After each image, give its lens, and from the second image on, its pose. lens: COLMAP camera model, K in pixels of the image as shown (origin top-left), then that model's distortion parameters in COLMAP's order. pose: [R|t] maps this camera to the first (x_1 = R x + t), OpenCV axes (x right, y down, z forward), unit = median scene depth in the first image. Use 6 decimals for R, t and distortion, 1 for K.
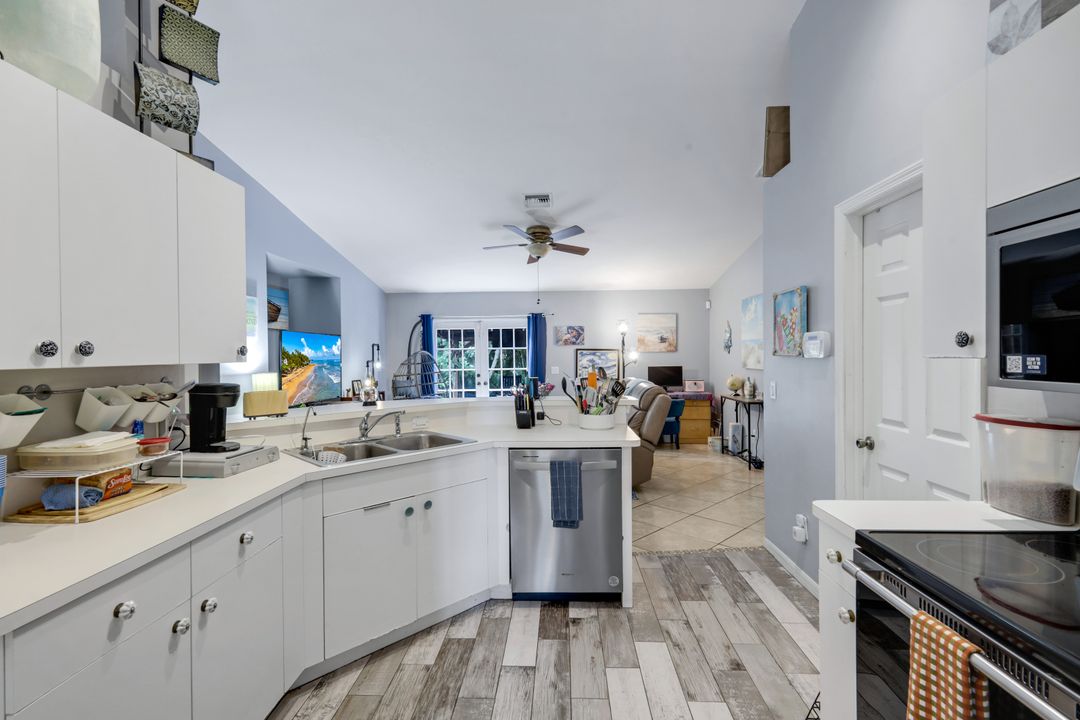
lens RADIAL K [[499.1, 0, 542.5], [0, 499.1, 358.6], [0, 0, 1]] dist [0.000480, 0.000091]
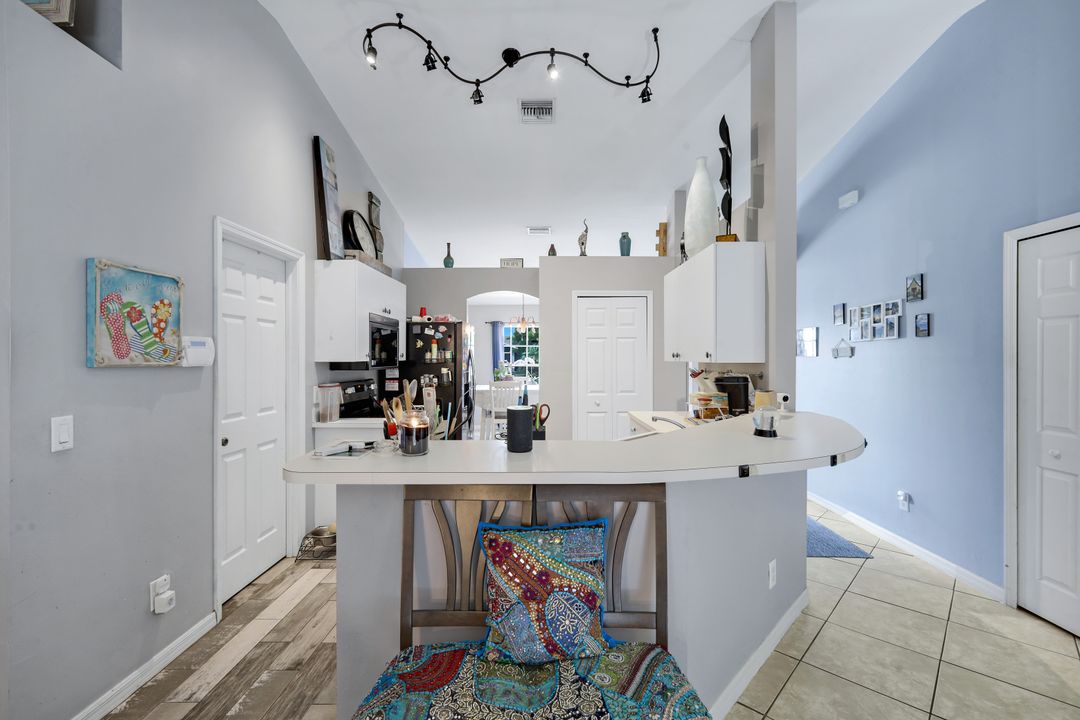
lens RADIAL K [[476.1, 0, 540.0], [0, 476.1, 360.0], [0, 0, 1]] dist [-0.000295, -0.000323]
pose [[-0.999540, 0.007724, -0.029333, -0.031700], [0.007242, 0.999838, 0.016493, -0.020527], [0.029455, 0.016273, -0.999434, 1.695726]]
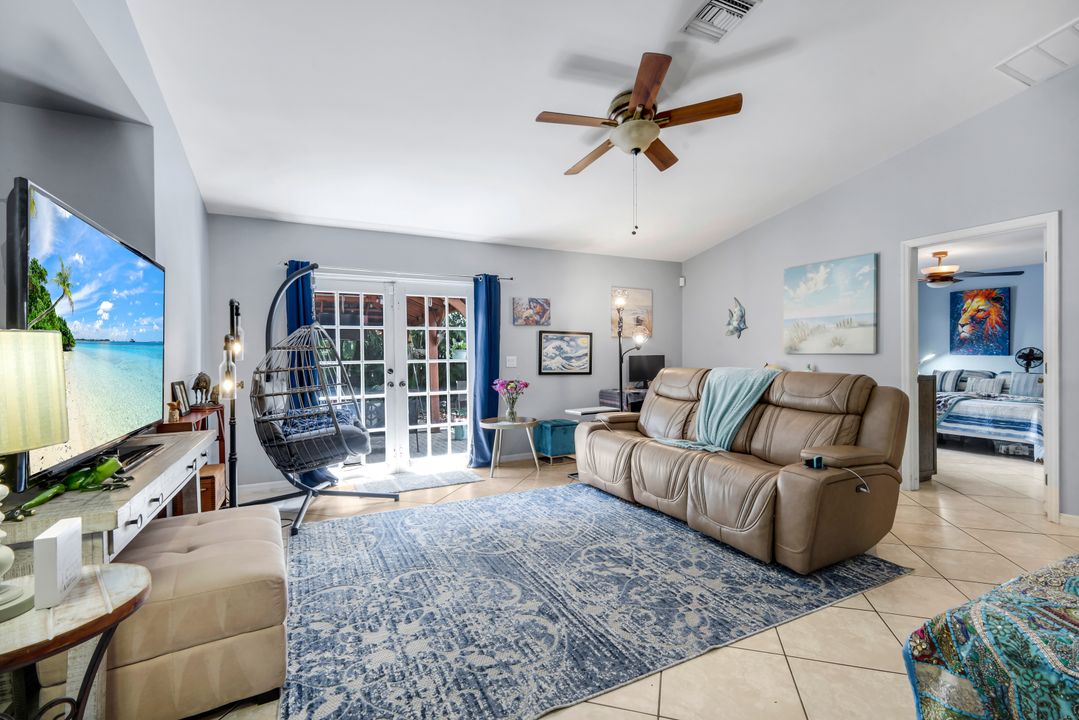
lens RADIAL K [[476.1, 0, 542.4], [0, 476.1, 357.6], [0, 0, 1]] dist [0.011121, -0.000234]
pose [[0.880370, -0.001246, 0.474287, -0.688855], [0.004021, 0.999980, -0.004836, 0.059746], [-0.474271, 0.006164, 0.880357, 1.140217]]
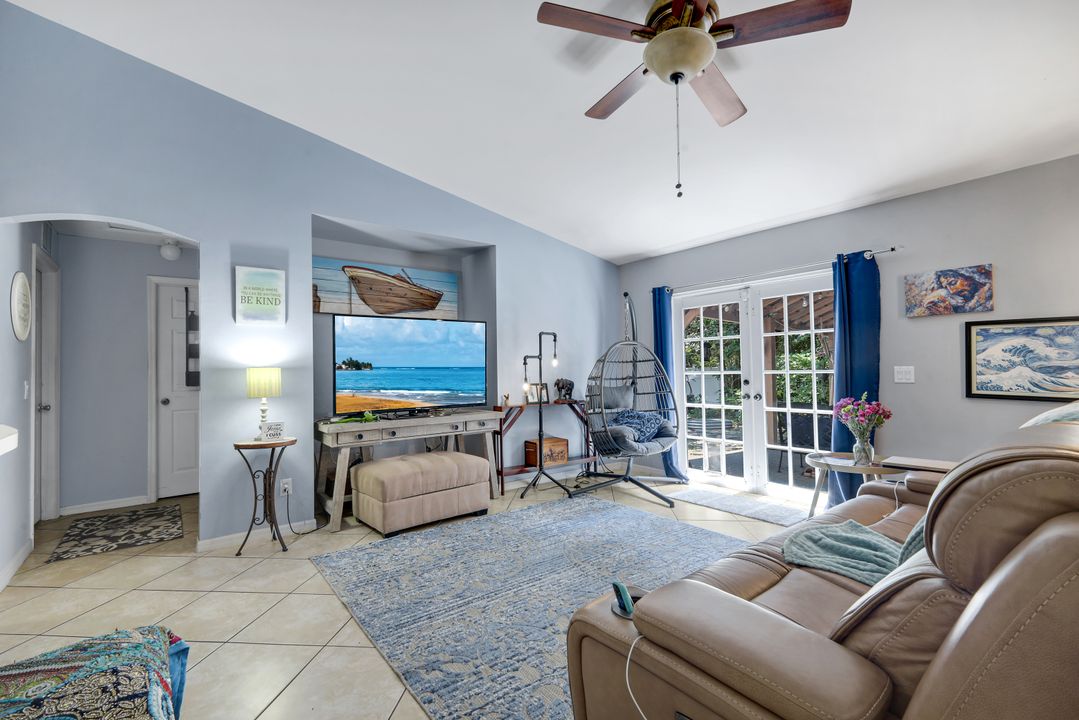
lens RADIAL K [[476.1, 0, 542.4], [0, 476.1, 357.6], [0, 0, 1]] dist [0.011121, -0.000234]
pose [[0.641282, -0.017230, -0.767112, 0.408139], [0.002423, 0.999788, -0.020431, 0.046455], [0.767301, 0.011244, 0.641188, 1.335915]]
